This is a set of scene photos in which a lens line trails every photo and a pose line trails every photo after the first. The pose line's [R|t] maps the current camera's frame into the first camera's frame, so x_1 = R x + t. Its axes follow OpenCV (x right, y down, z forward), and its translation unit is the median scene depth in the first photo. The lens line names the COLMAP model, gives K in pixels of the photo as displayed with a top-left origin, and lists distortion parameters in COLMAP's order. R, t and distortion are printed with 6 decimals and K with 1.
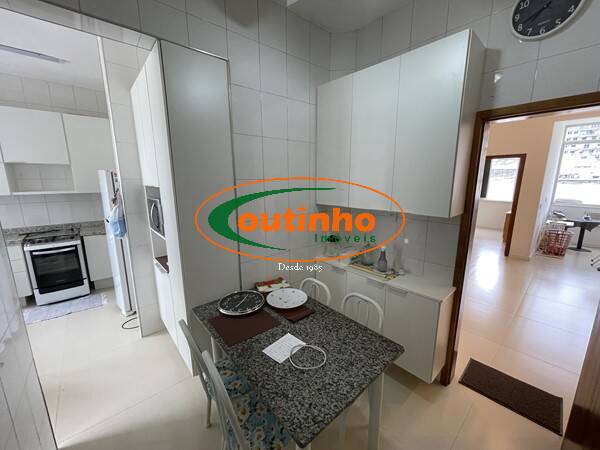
lens RADIAL K [[240.5, 0, 299.2], [0, 240.5, 223.4], [0, 0, 1]] dist [-0.000275, -0.000038]
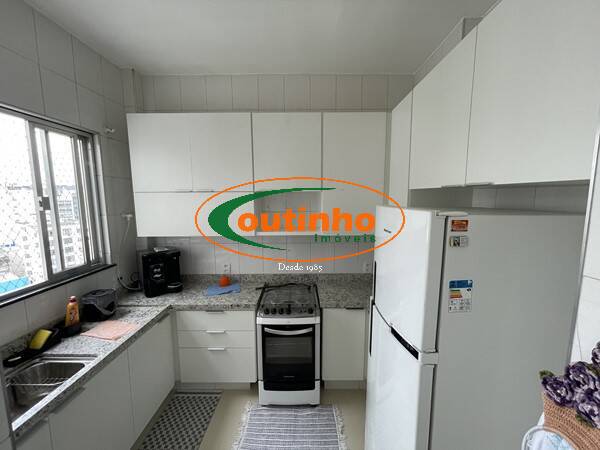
lens RADIAL K [[240.5, 0, 301.0], [0, 240.5, 225.1], [0, 0, 1]] dist [-0.000275, -0.000038]
pose [[0.747341, 0.078954, -0.659734, -0.571346], [-0.123257, 0.992155, -0.020888, -0.139074], [0.652909, 0.096927, 0.751209, 0.499339]]
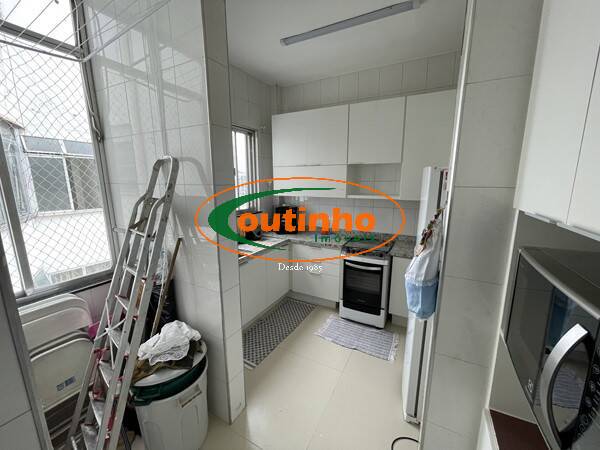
lens RADIAL K [[240.5, 0, 301.7], [0, 240.5, 225.2], [0, 0, 1]] dist [-0.000275, -0.000038]
pose [[0.352333, 0.177457, -0.918896, -0.318966], [-0.178141, 0.976624, 0.120301, -0.086689], [0.918764, 0.121307, 0.375709, 0.441081]]
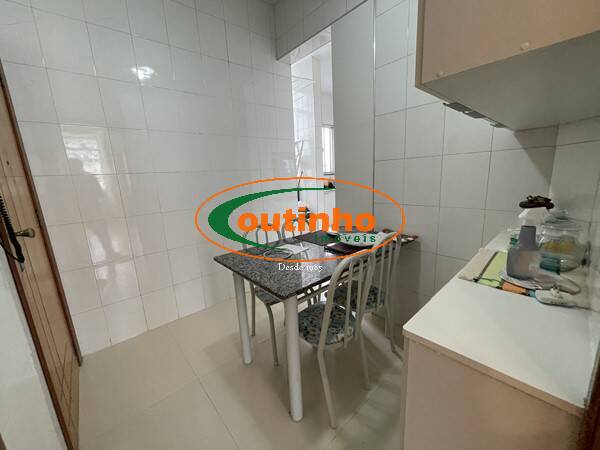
lens RADIAL K [[240.5, 0, 299.8], [0, 240.5, 226.2], [0, 0, 1]] dist [-0.000275, -0.000038]
pose [[0.007222, 0.203295, -0.979091, -0.192701], [-0.135790, 0.970246, 0.200457, -0.060676], [0.990711, 0.131503, 0.034613, 0.430674]]
